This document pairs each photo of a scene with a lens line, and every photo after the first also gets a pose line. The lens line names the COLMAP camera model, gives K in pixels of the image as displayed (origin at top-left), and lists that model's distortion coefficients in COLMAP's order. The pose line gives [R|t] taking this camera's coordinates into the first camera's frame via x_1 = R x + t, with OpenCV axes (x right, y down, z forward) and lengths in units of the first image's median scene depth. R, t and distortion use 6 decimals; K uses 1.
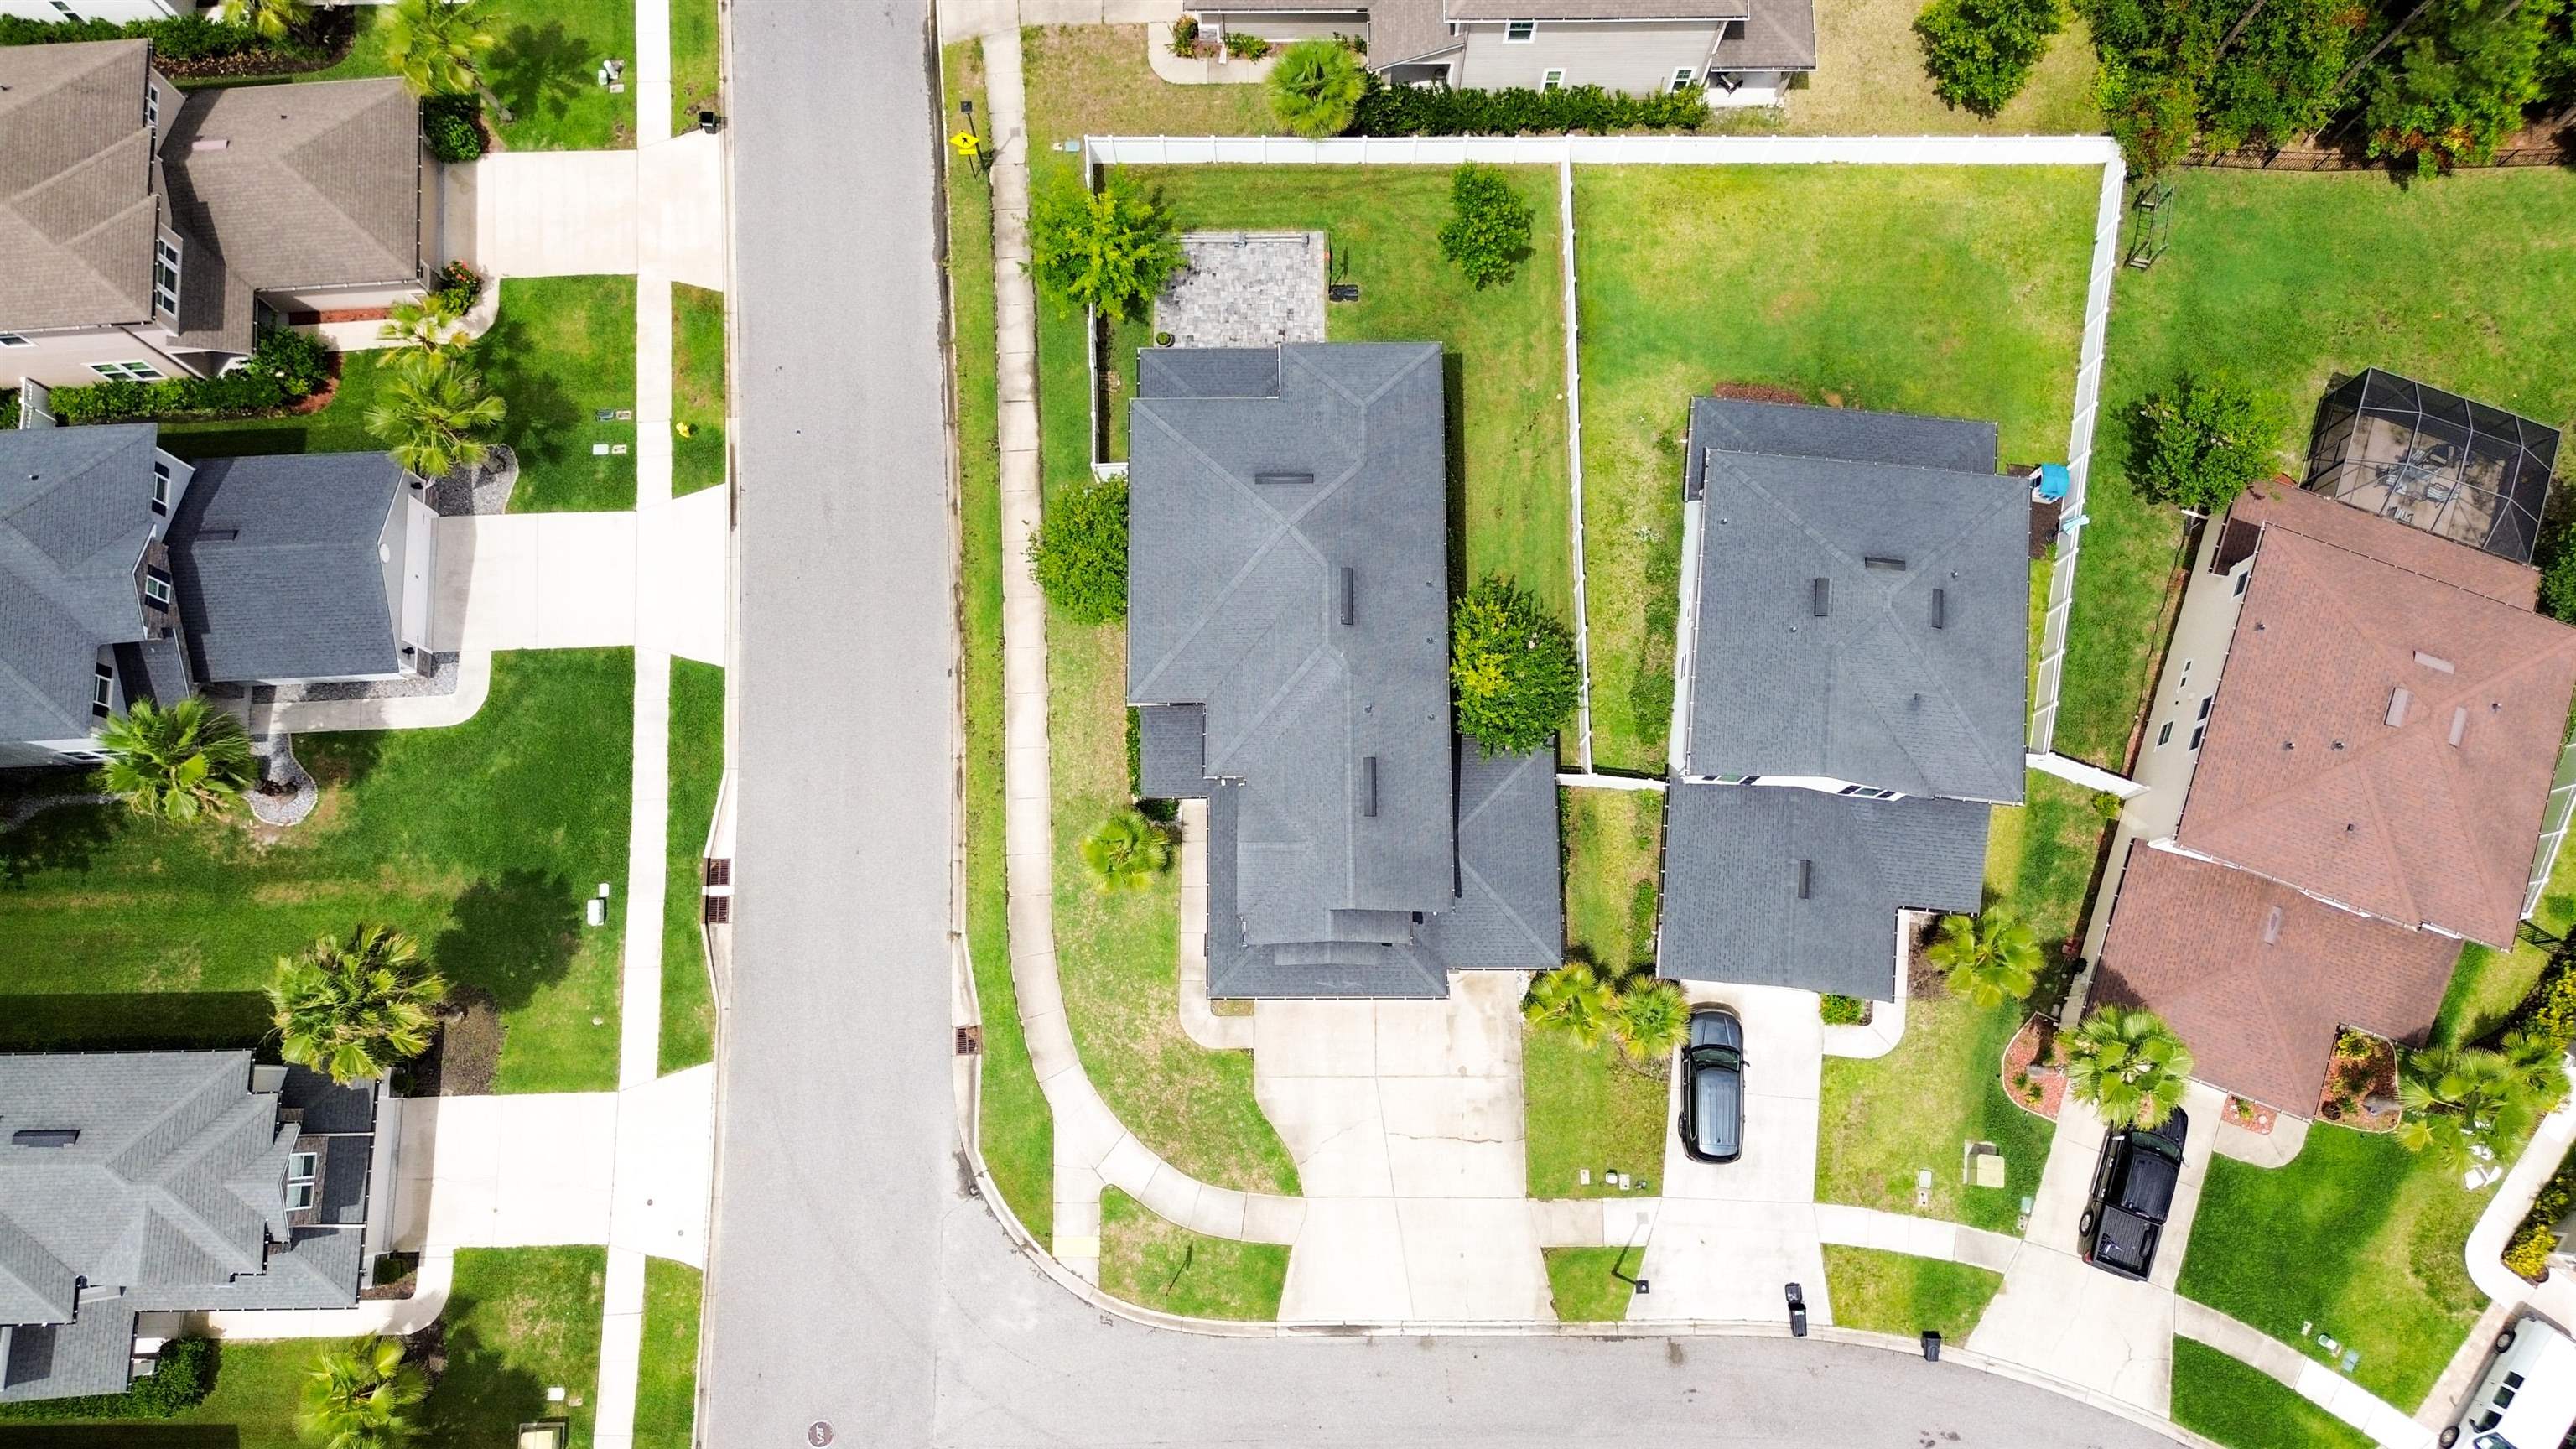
lens RADIAL K [[1817.4, 0, 1288.0], [0, 1817.4, 724.5], [0, 0, 1]] dist [0.053372, -0.053732]
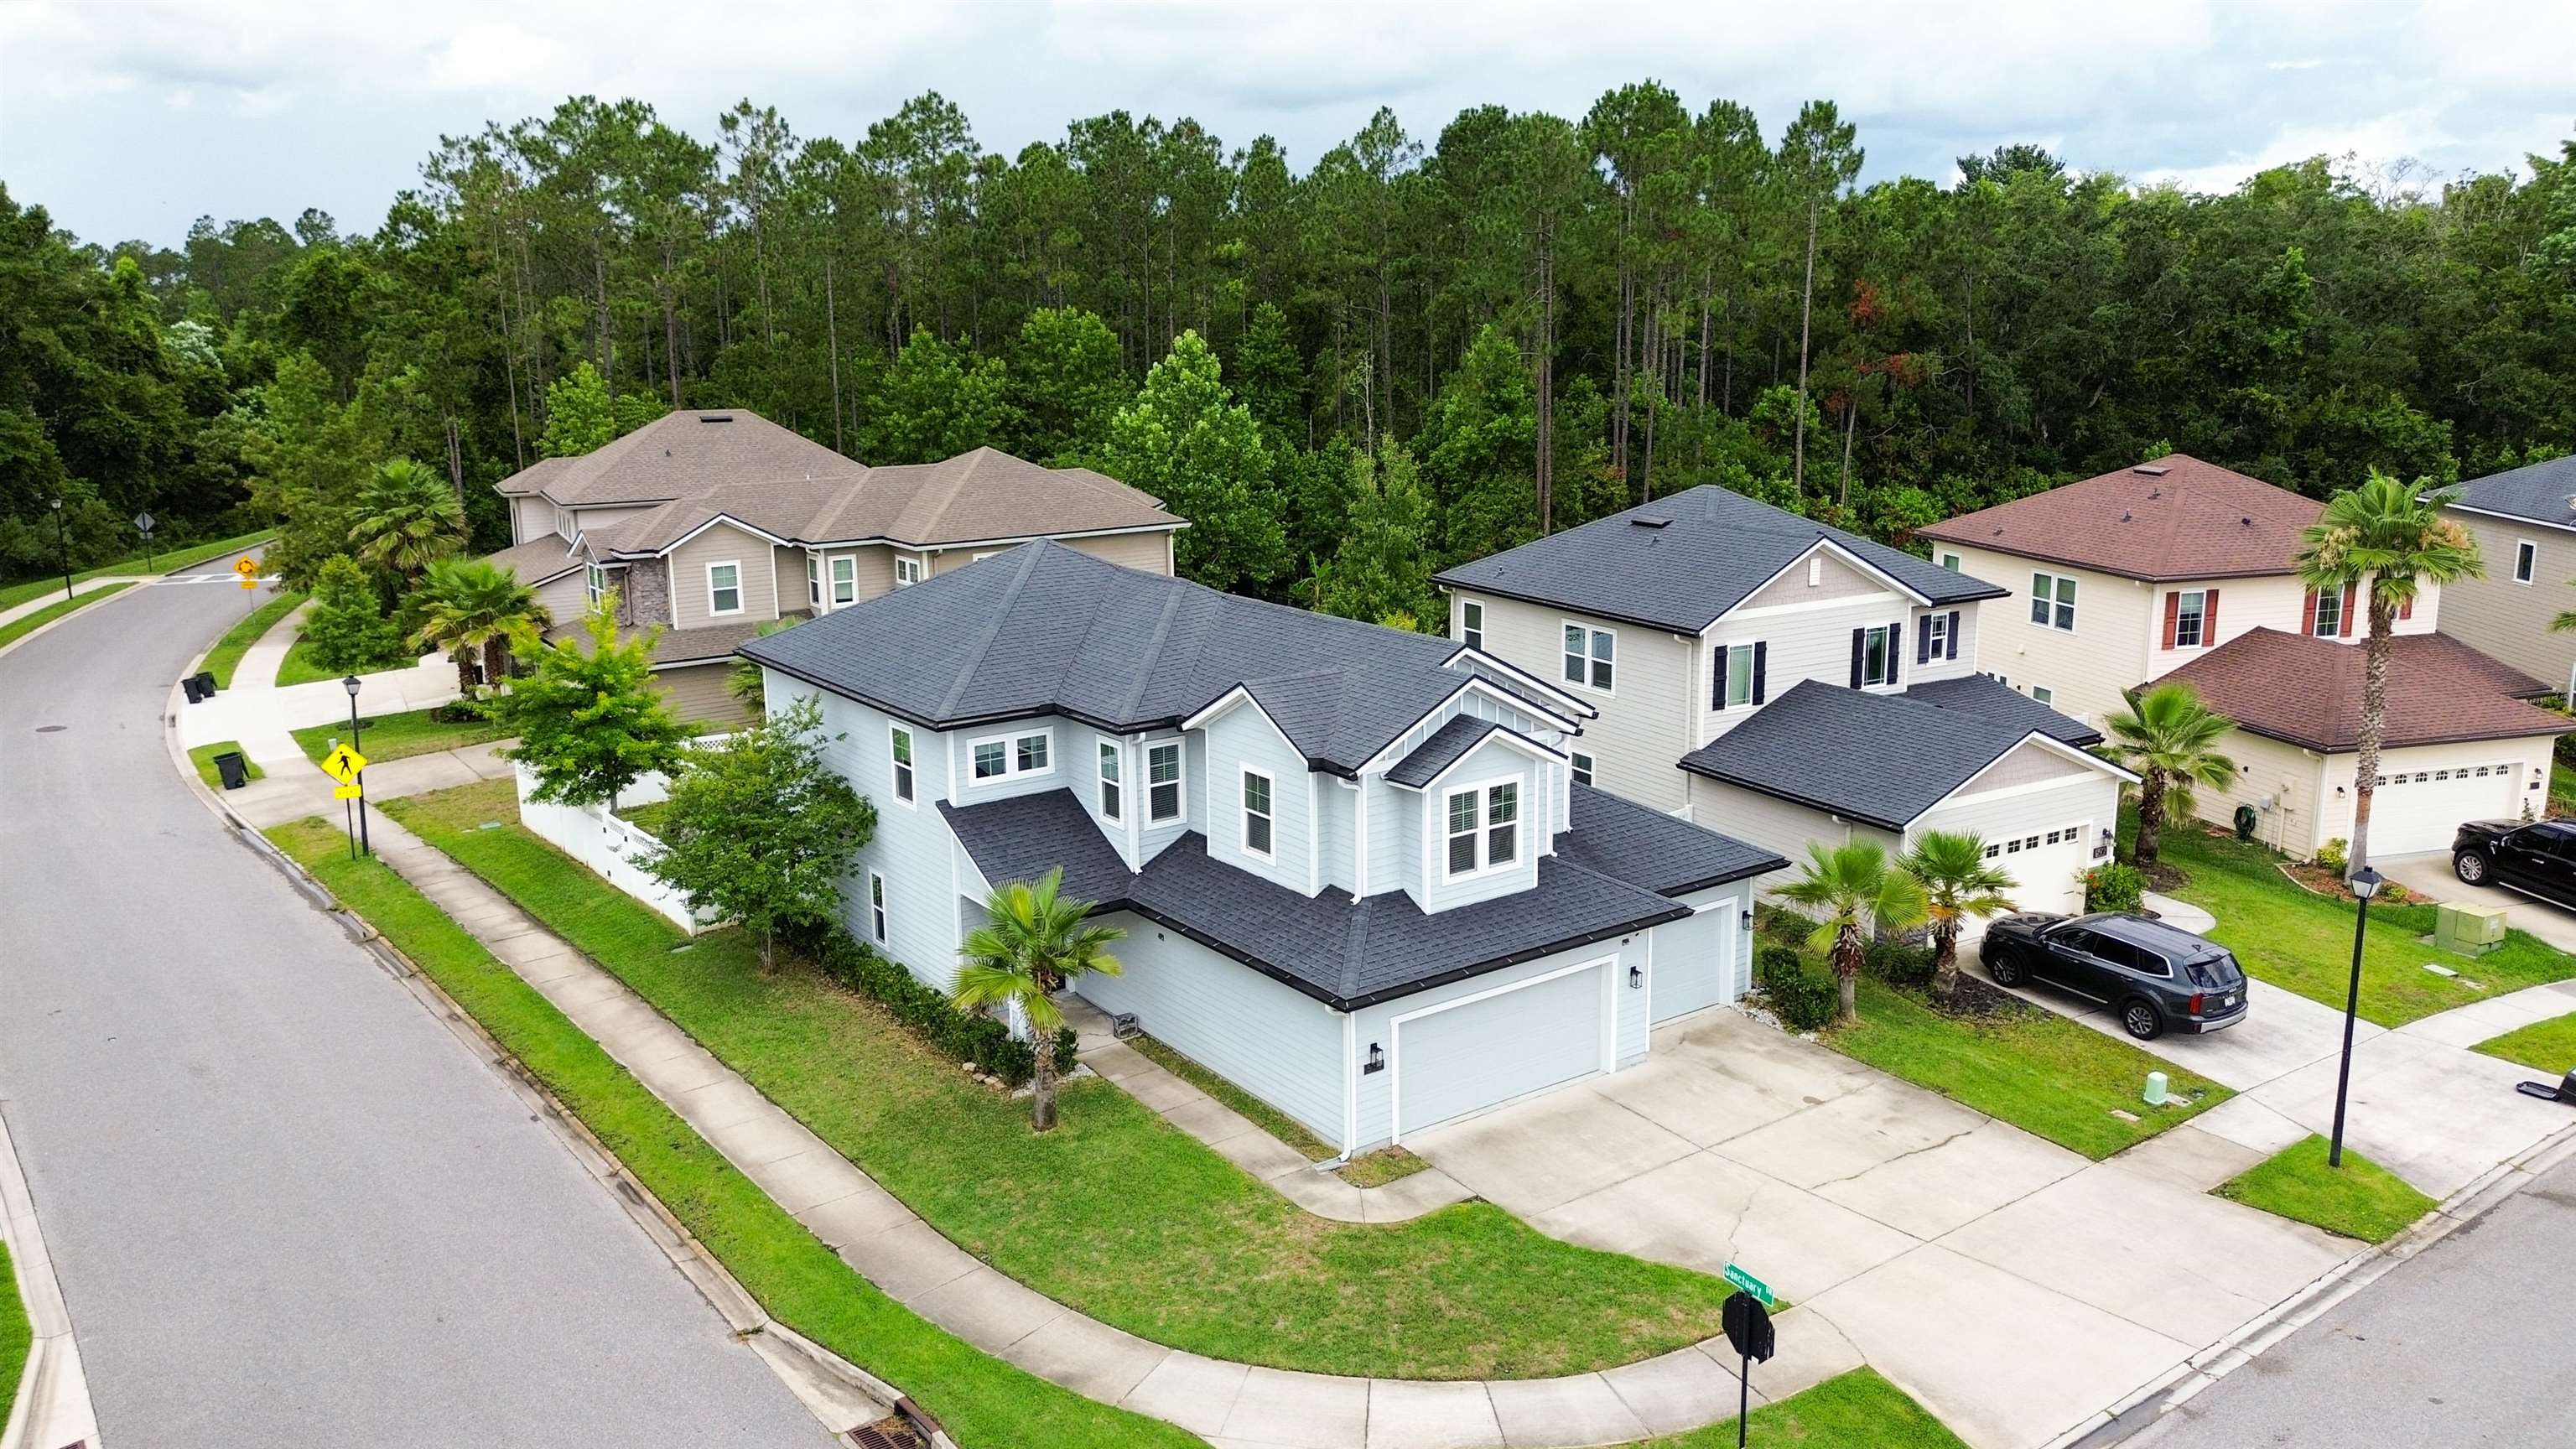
lens RADIAL K [[1901.0, 0, 1277.7], [0, 1901.0, 696.7], [0, 0, 1]] dist [0.016461, -0.005635]
pose [[0.816969, -0.120955, 0.563854, -0.319274], [0.566003, 0.355467, -0.743830, 0.466329], [-0.110462, 0.926830, 0.358866, 0.716227]]
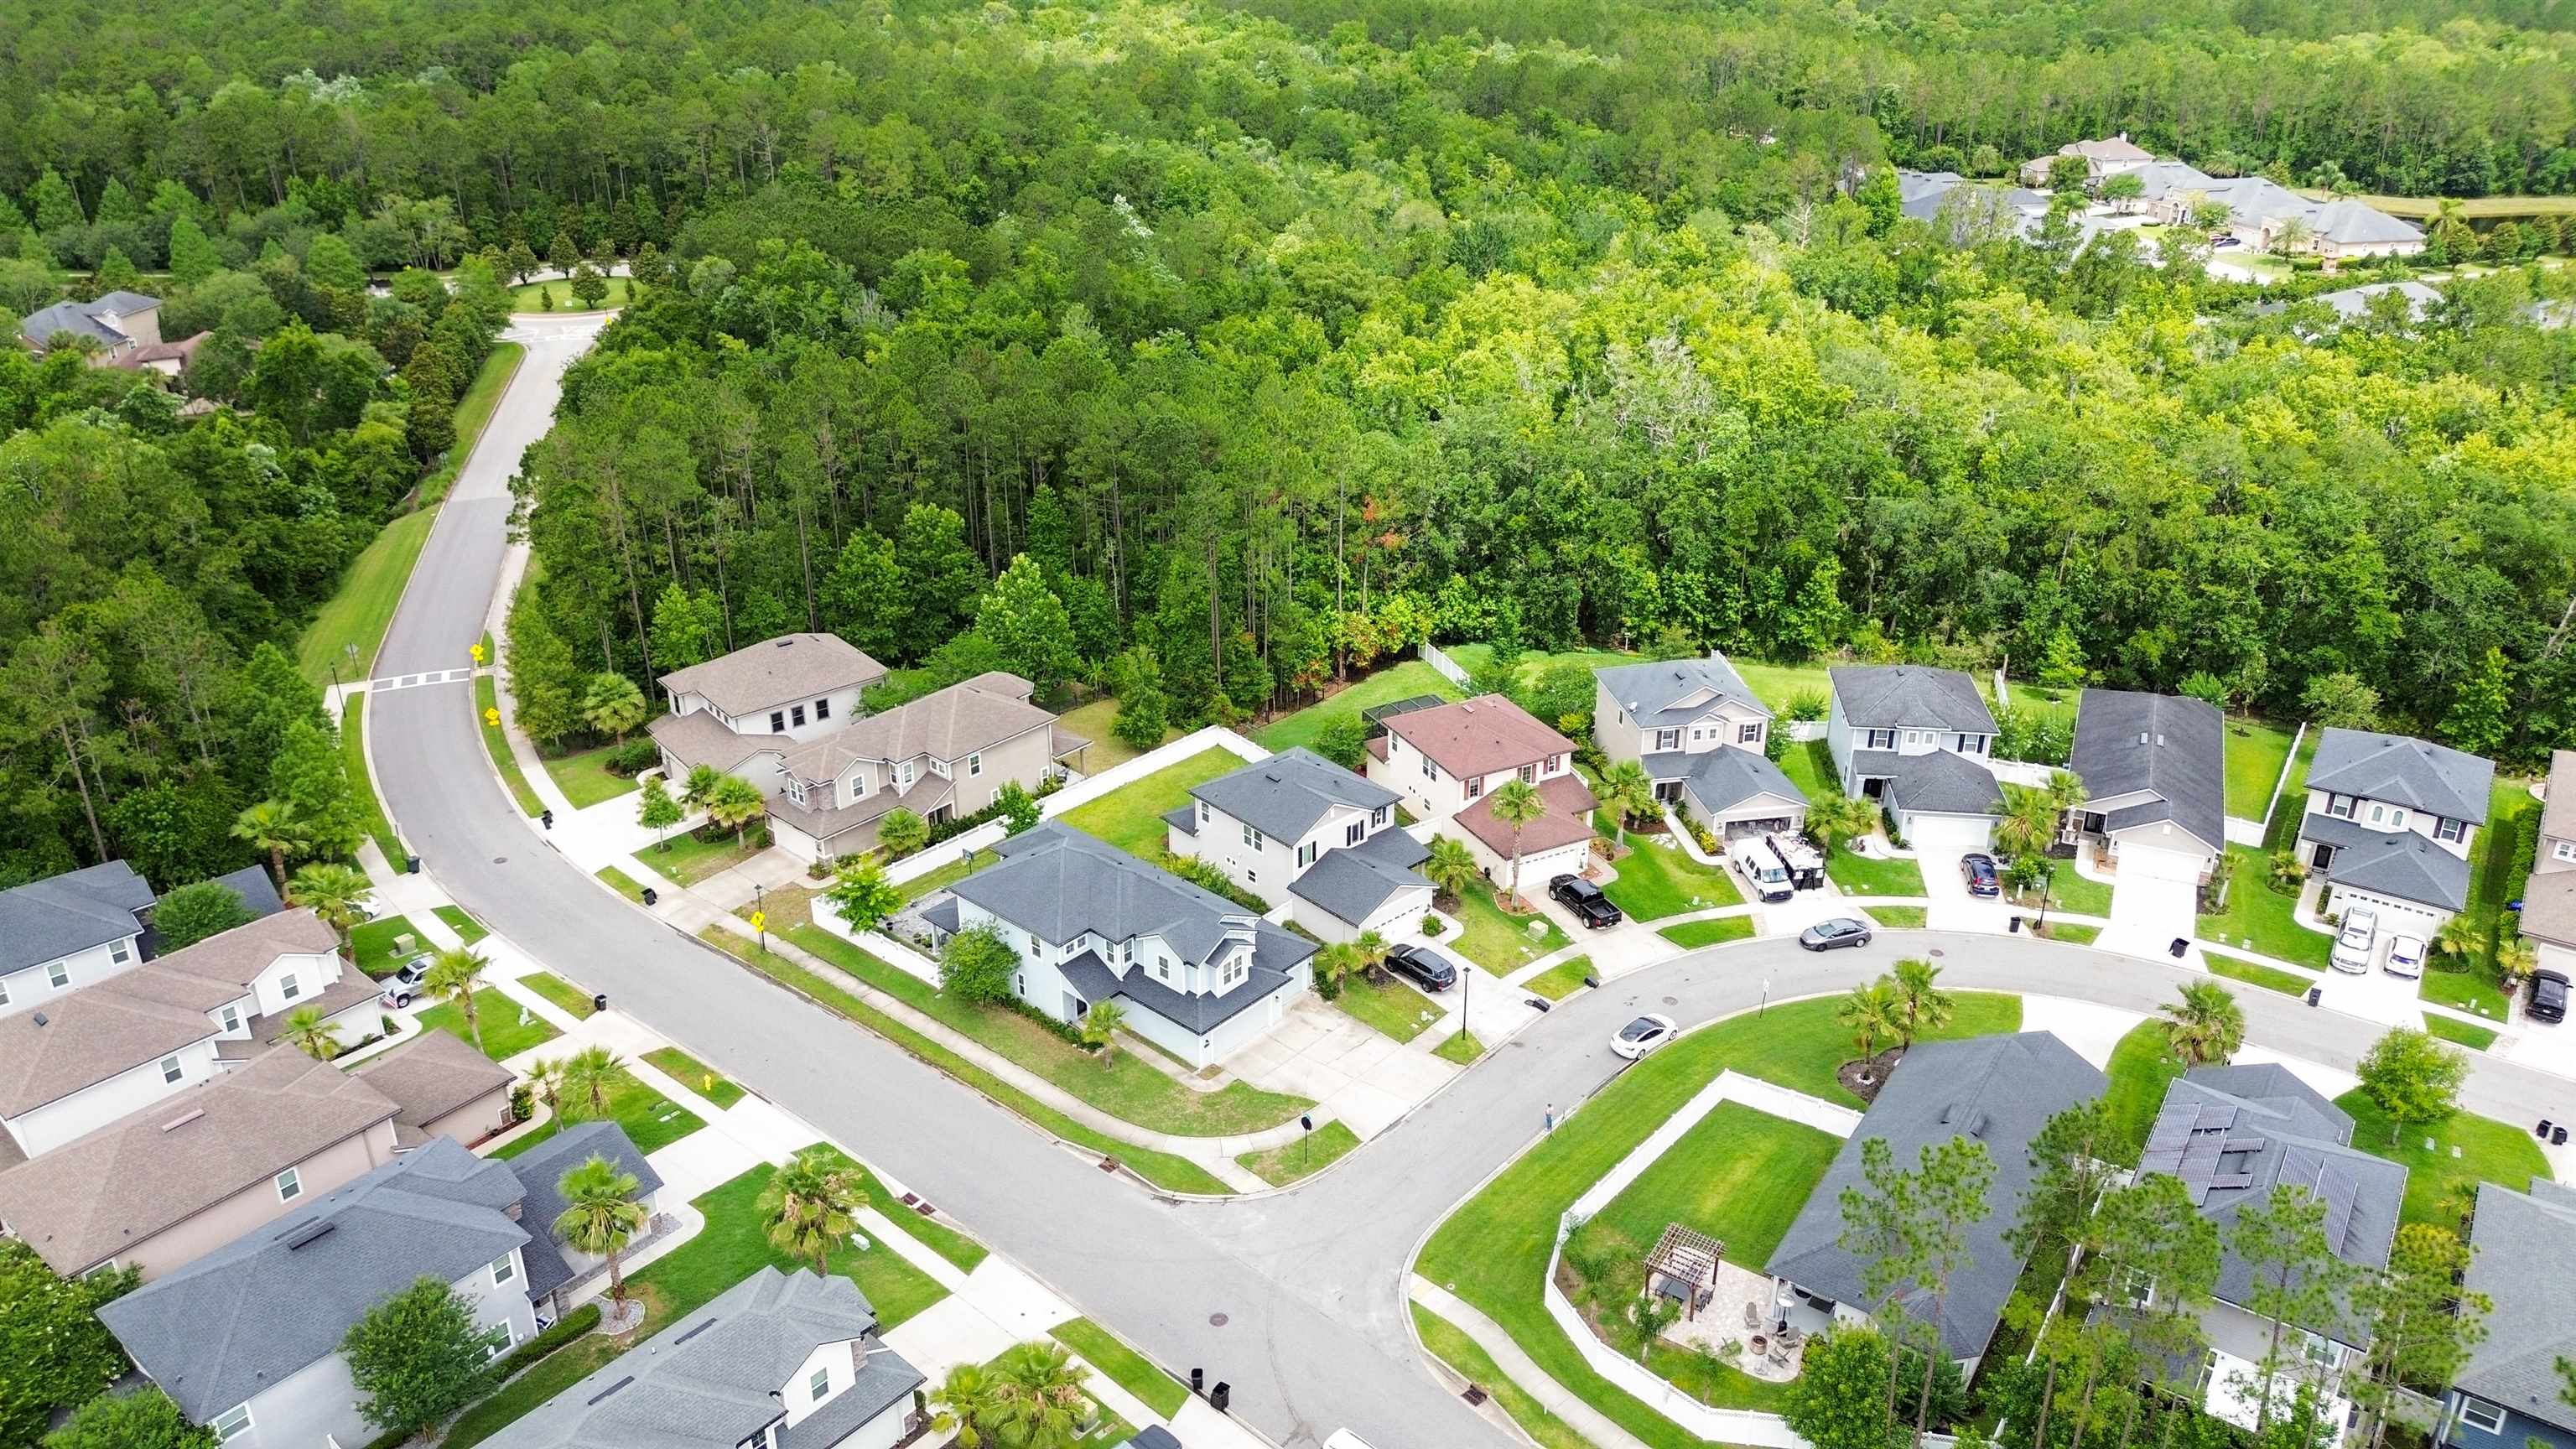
lens RADIAL K [[1817.4, 0, 1288.0], [0, 1817.4, 724.5], [0, 0, 1]] dist [0.053372, -0.053732]
pose [[0.674231, -0.310150, 0.670239, -1.026876], [0.722913, 0.462760, -0.513079, 0.934148], [-0.151029, 0.830458, 0.536218, -0.192982]]
